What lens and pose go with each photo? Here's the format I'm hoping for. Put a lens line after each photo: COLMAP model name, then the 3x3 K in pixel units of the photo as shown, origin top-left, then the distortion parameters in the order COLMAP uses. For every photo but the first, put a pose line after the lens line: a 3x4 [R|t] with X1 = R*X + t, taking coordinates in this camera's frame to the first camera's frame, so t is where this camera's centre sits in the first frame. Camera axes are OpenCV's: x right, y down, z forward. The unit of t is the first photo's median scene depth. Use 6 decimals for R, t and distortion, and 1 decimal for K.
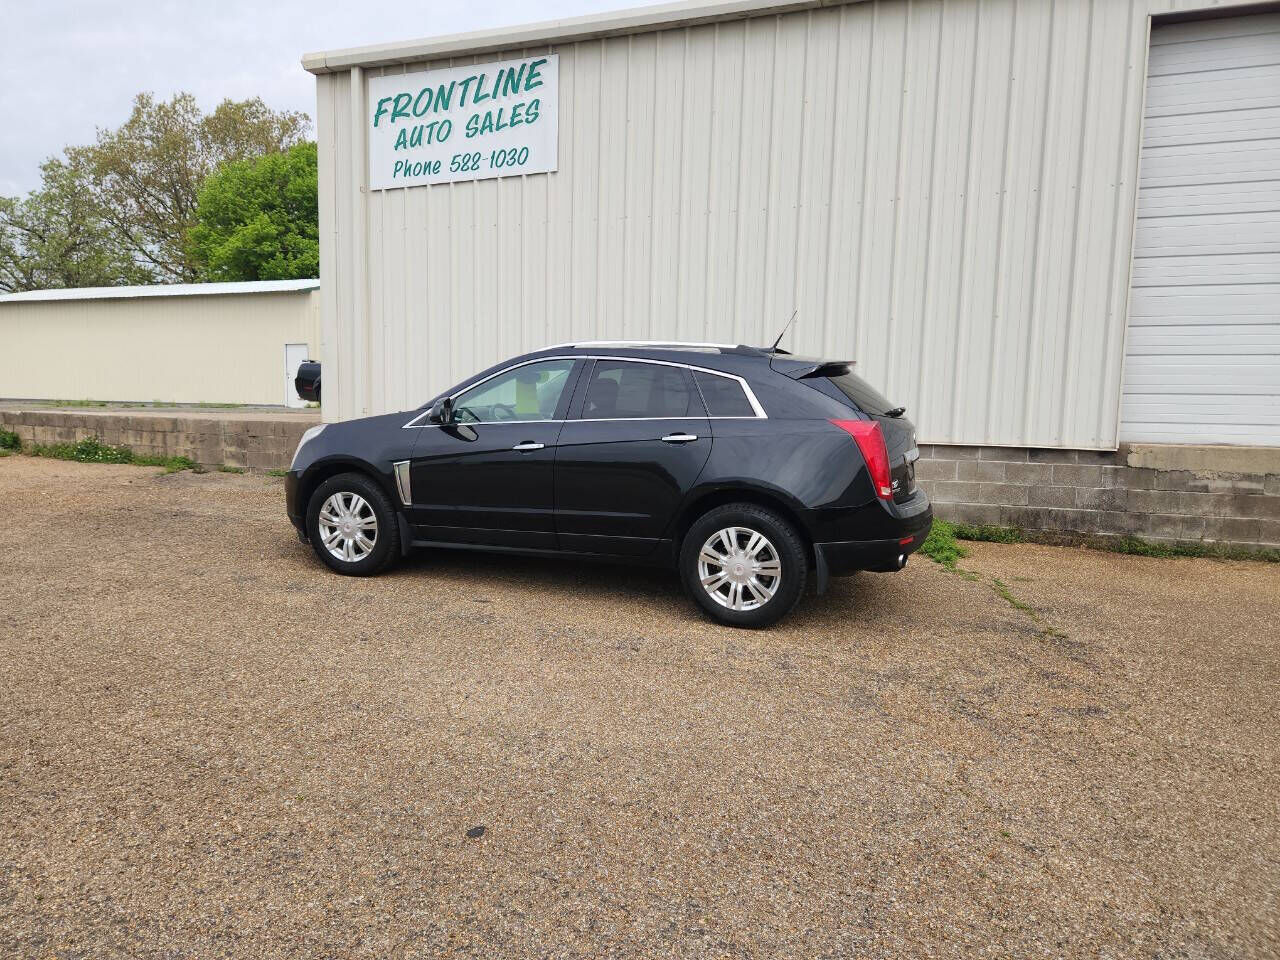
lens RADIAL K [[819.7, 0, 629.6], [0, 819.7, 484.5], [0, 0, 1]] dist [0.066924, -0.059226]
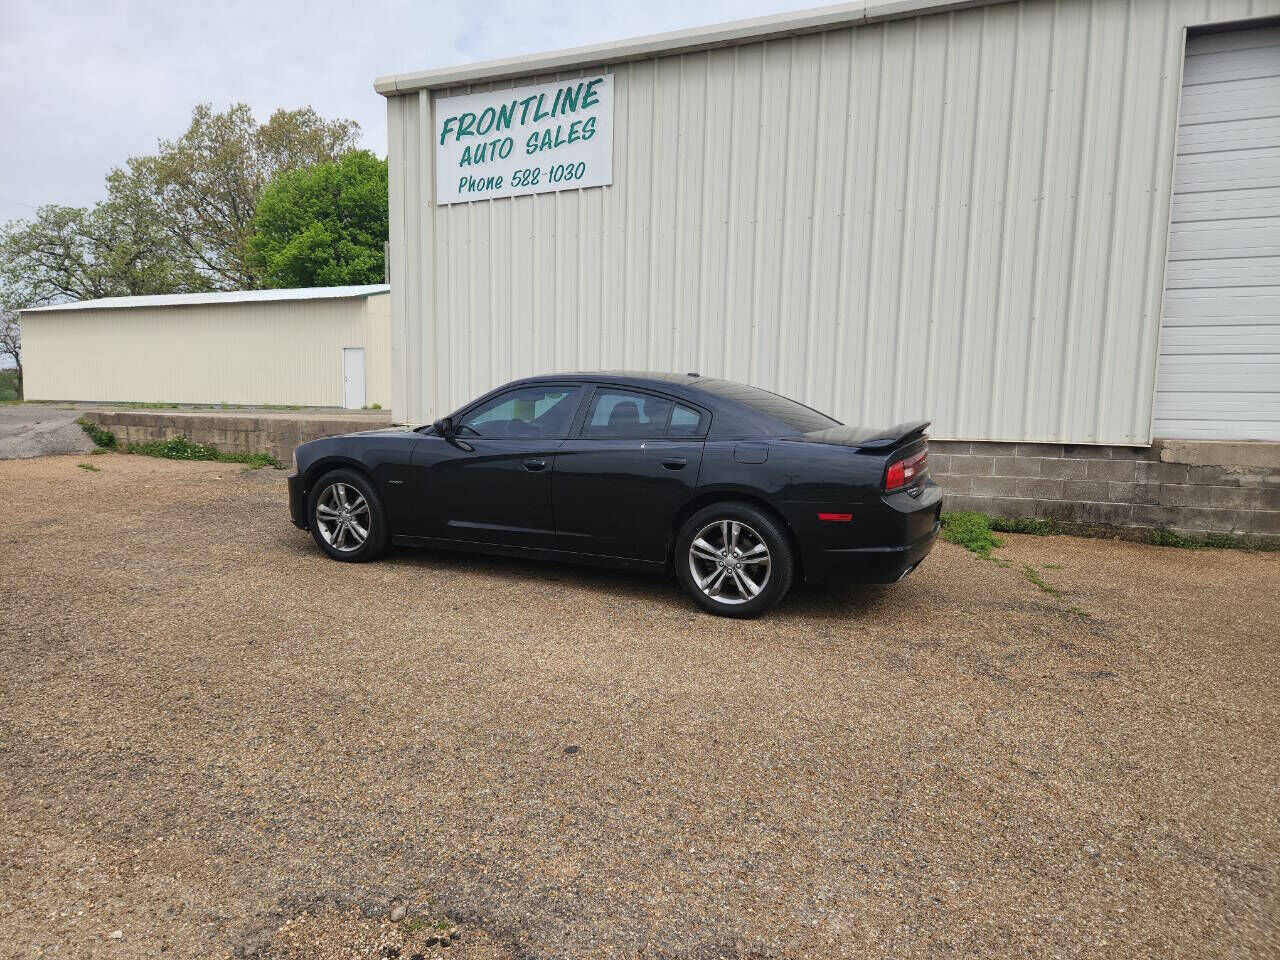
lens RADIAL K [[821.2, 0, 627.1], [0, 821.2, 495.5], [0, 0, 1]] dist [0.067716, -0.059793]
pose [[0.998664, 0.002701, -0.051598, -0.011814], [-0.002096, 0.999929, 0.011770, 0.007859], [0.051626, -0.011646, 0.998599, -0.063989]]
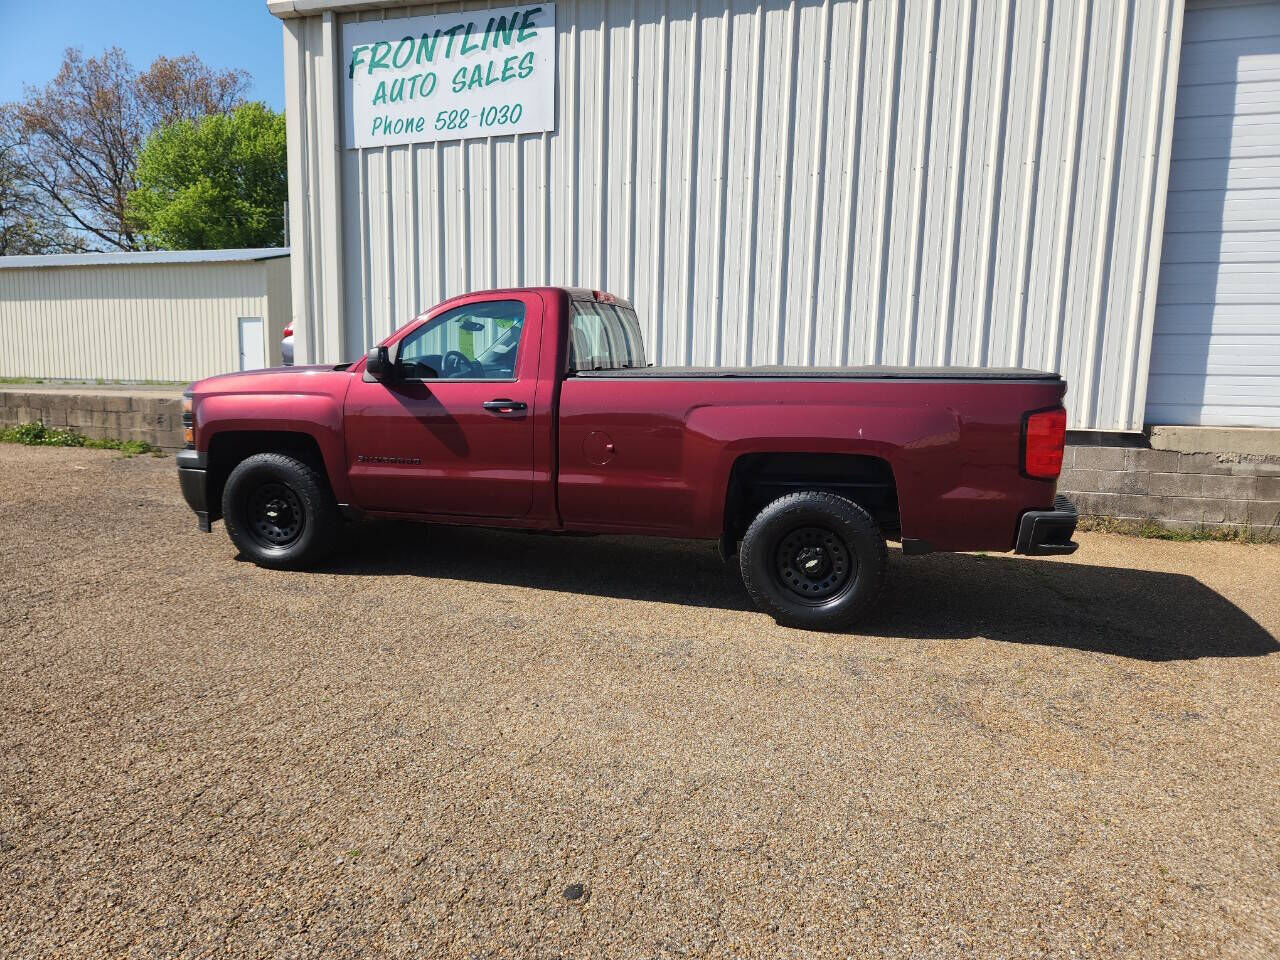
lens RADIAL K [[823.7, 0, 640.6], [0, 823.7, 492.6], [0, 0, 1]] dist [0.060859, -0.052865]
pose [[0.998035, -0.005900, 0.062376, -0.049362], [0.003690, 0.999363, 0.035497, -0.006019], [-0.062545, -0.035197, 0.997421, 0.046496]]
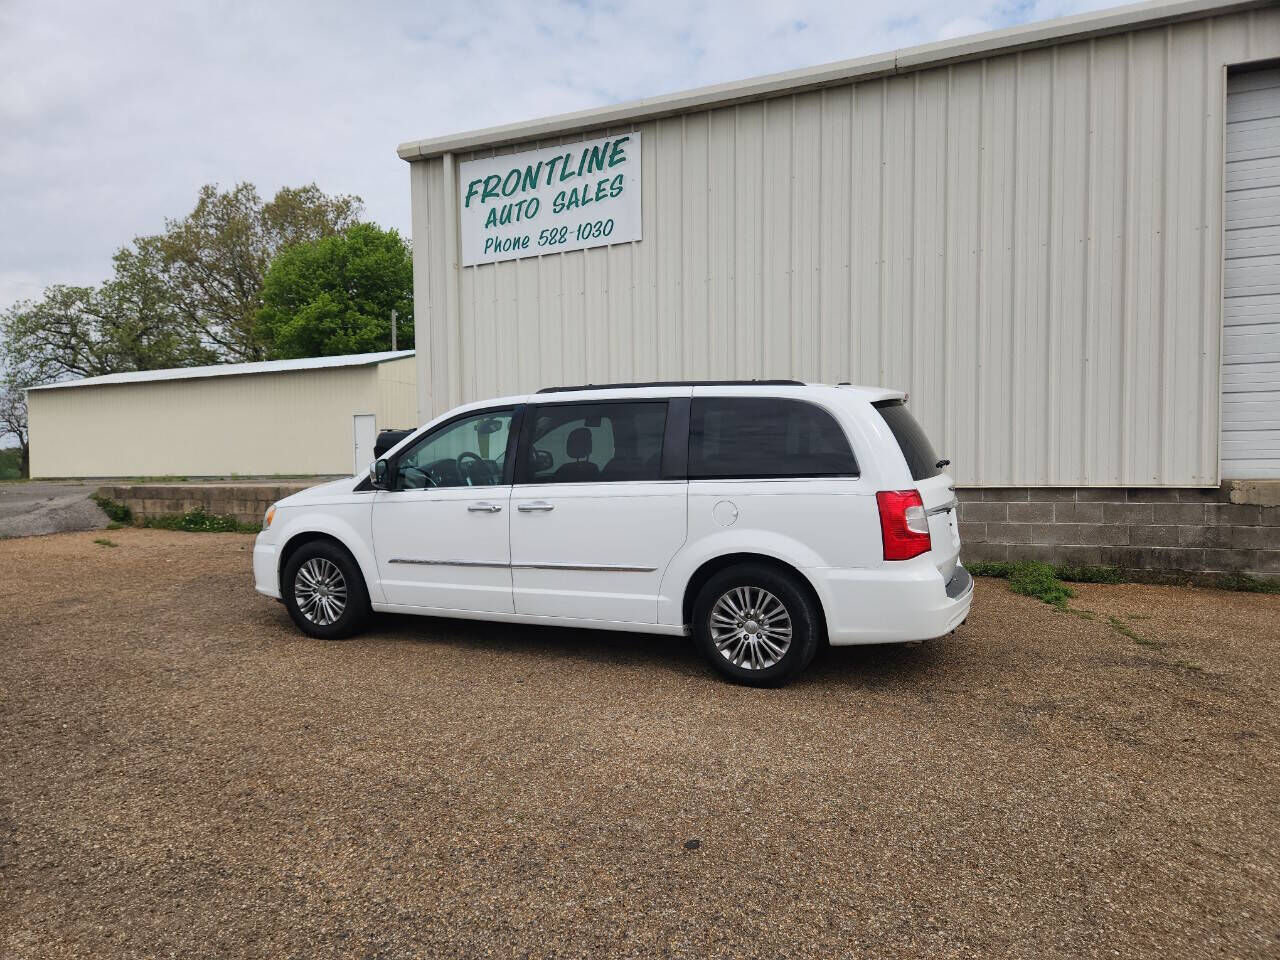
lens RADIAL K [[821.7, 0, 630.4], [0, 821.7, 504.0], [0, 0, 1]] dist [0.069386, -0.062257]
pose [[0.998359, -0.030085, -0.048719, -0.058957], [0.027615, 0.998336, -0.050613, 0.008245], [0.050161, 0.049185, 0.997529, -0.031445]]
